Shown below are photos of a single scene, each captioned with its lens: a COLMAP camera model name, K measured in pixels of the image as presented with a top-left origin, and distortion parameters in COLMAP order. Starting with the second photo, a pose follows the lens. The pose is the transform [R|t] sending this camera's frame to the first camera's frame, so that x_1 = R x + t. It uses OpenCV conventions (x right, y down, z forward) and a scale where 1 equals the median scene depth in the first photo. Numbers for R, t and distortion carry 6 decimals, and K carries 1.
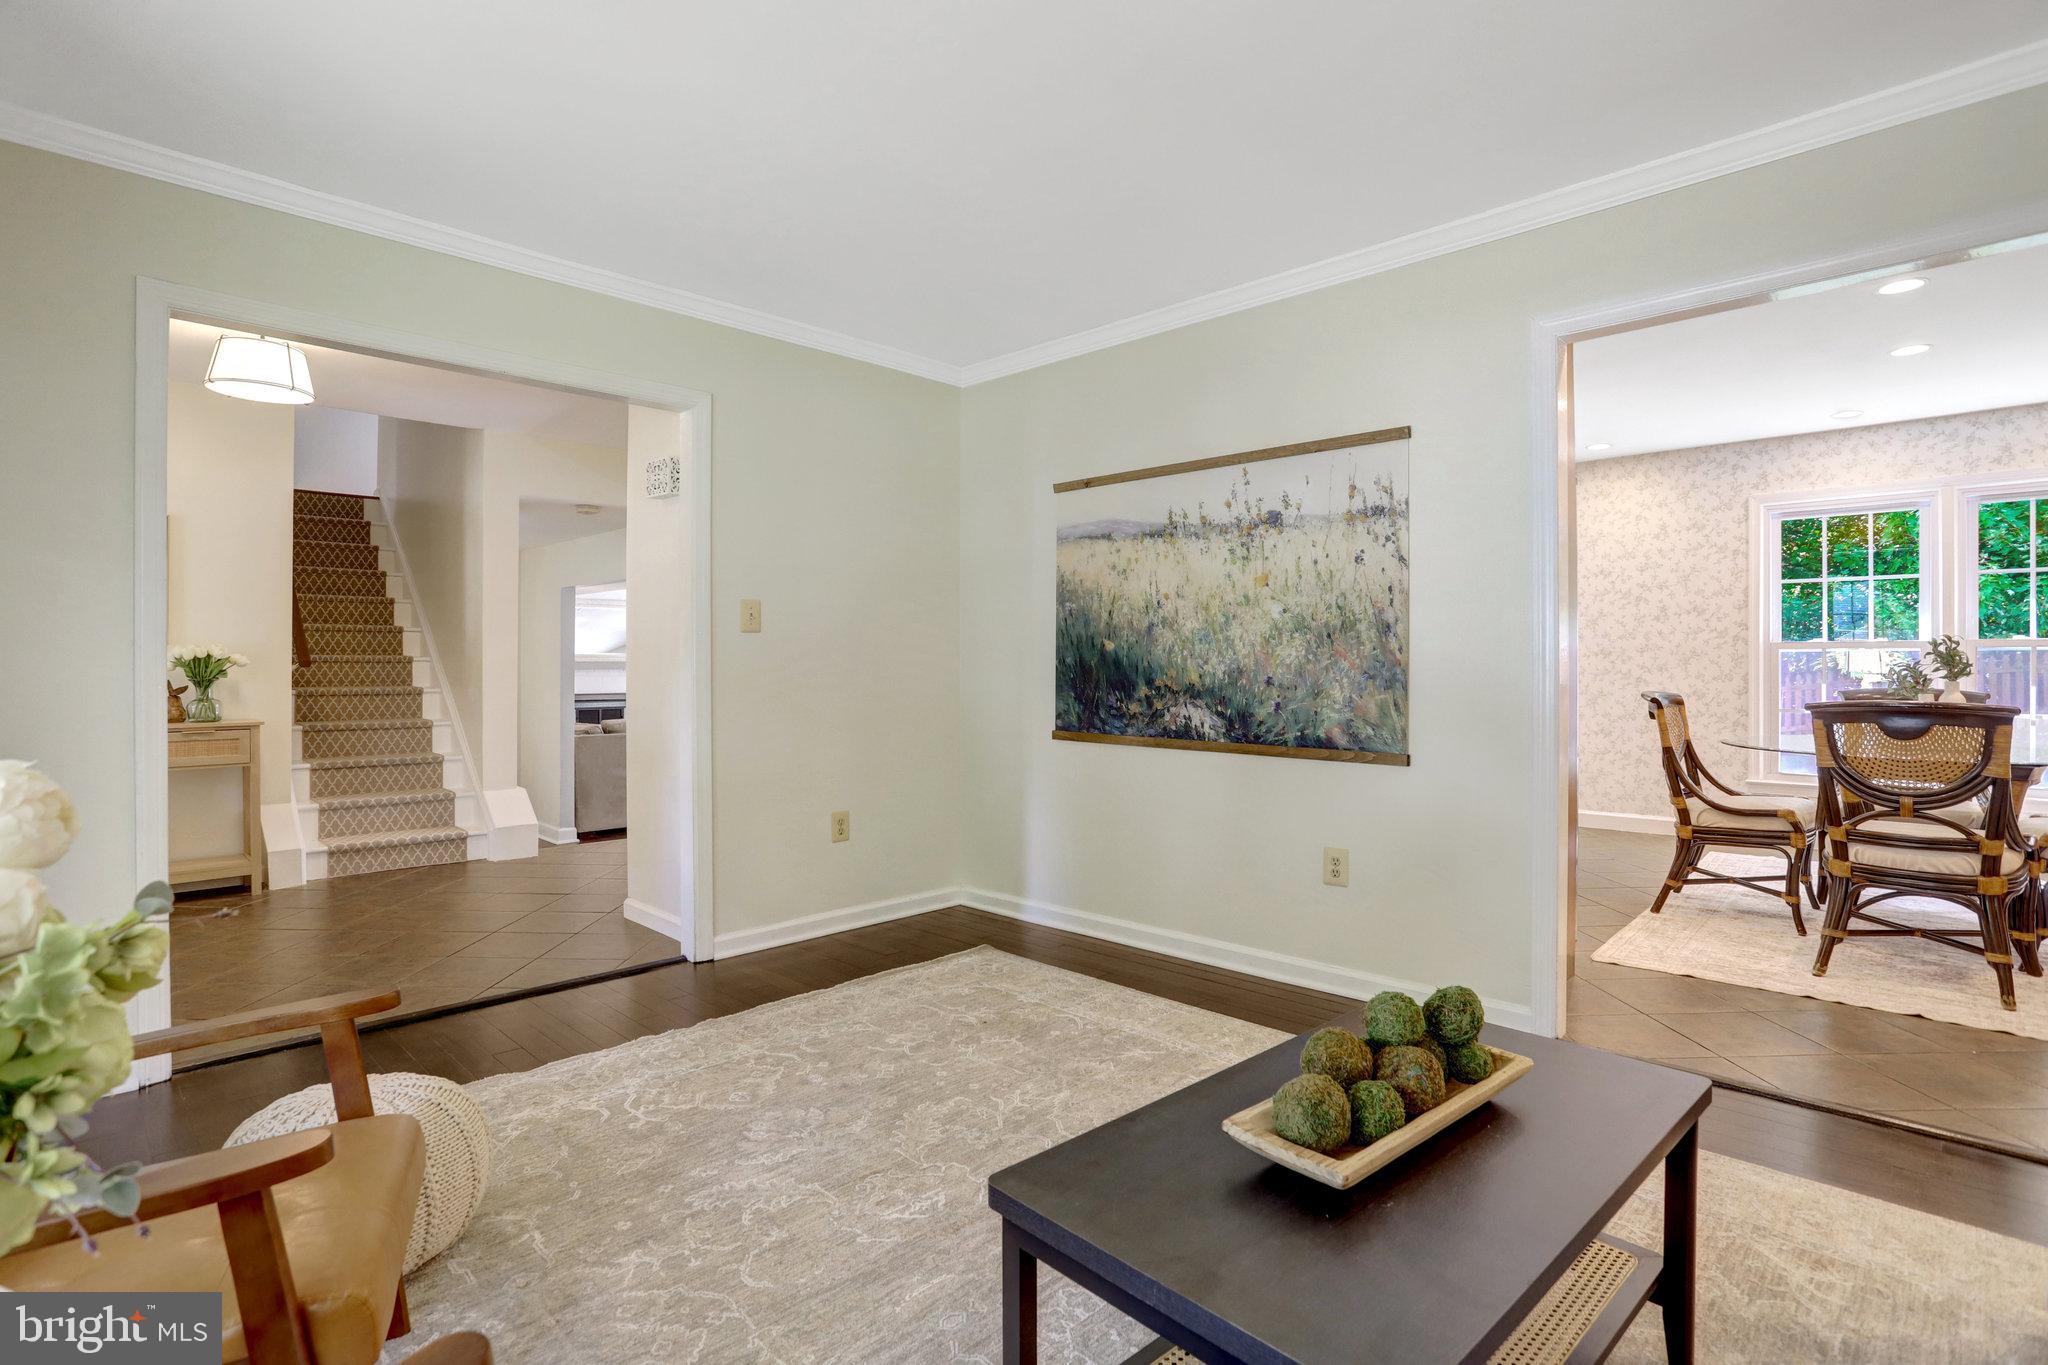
lens RADIAL K [[1000.3, 0, 1040.4], [0, 1000.3, 668.1], [0, 0, 1]] dist [-0.061672, 0.022018]
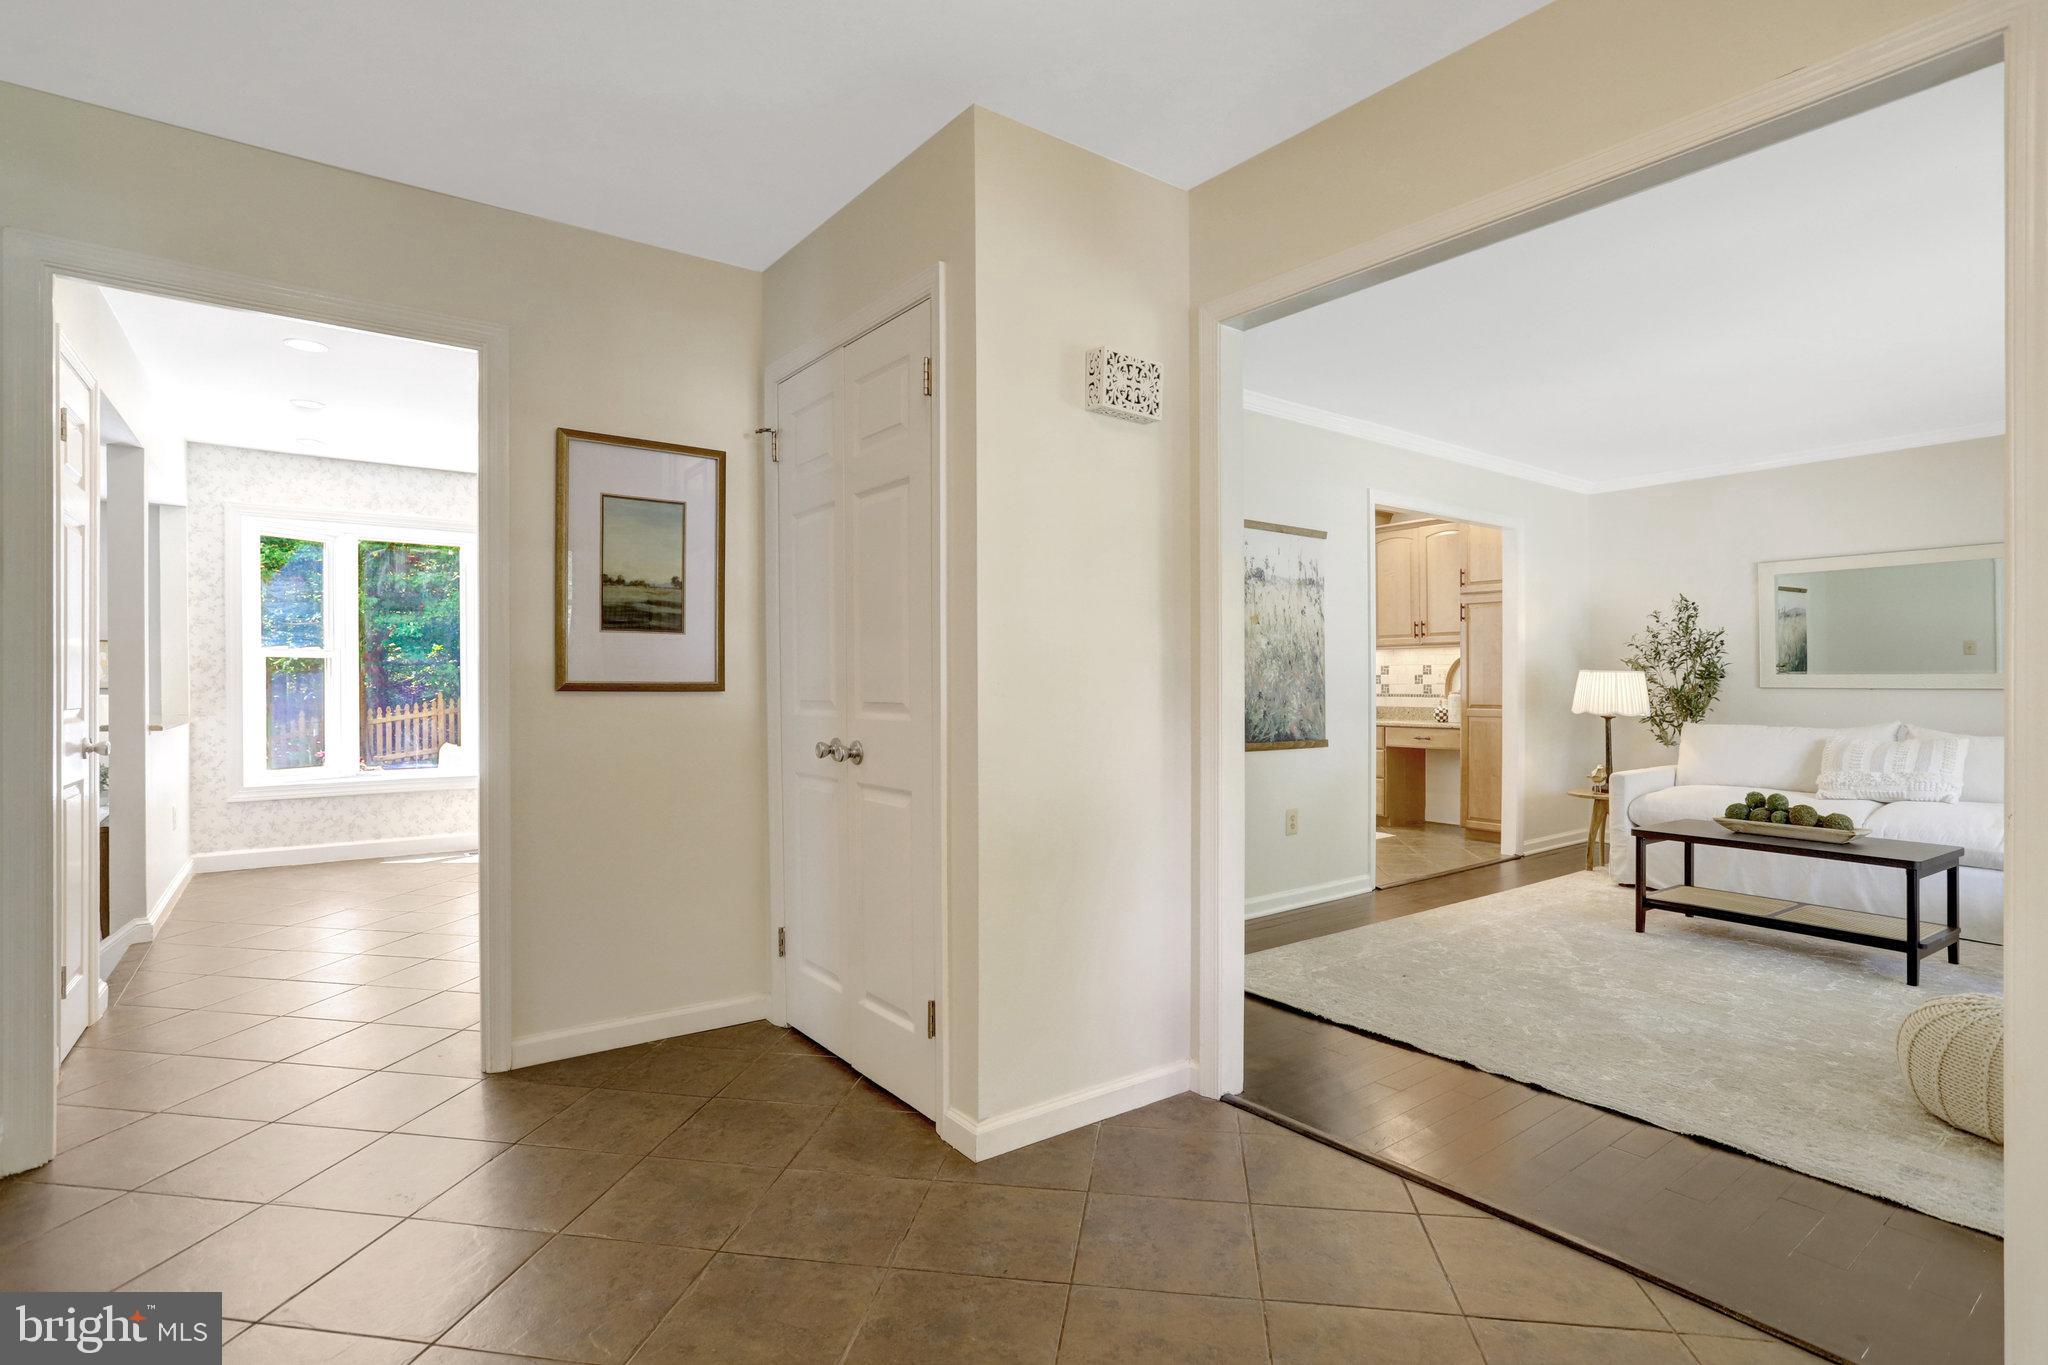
lens RADIAL K [[1000.3, 0, 1011.9], [0, 1000.3, 698.6], [0, 0, 1]] dist [-0.061672, 0.022018]
pose [[0.183546, -0.019952, 0.982809, -1.204716], [0.002864, 0.999801, 0.019762, -0.010261], [-0.983007, -0.000812, 0.183566, 1.131645]]
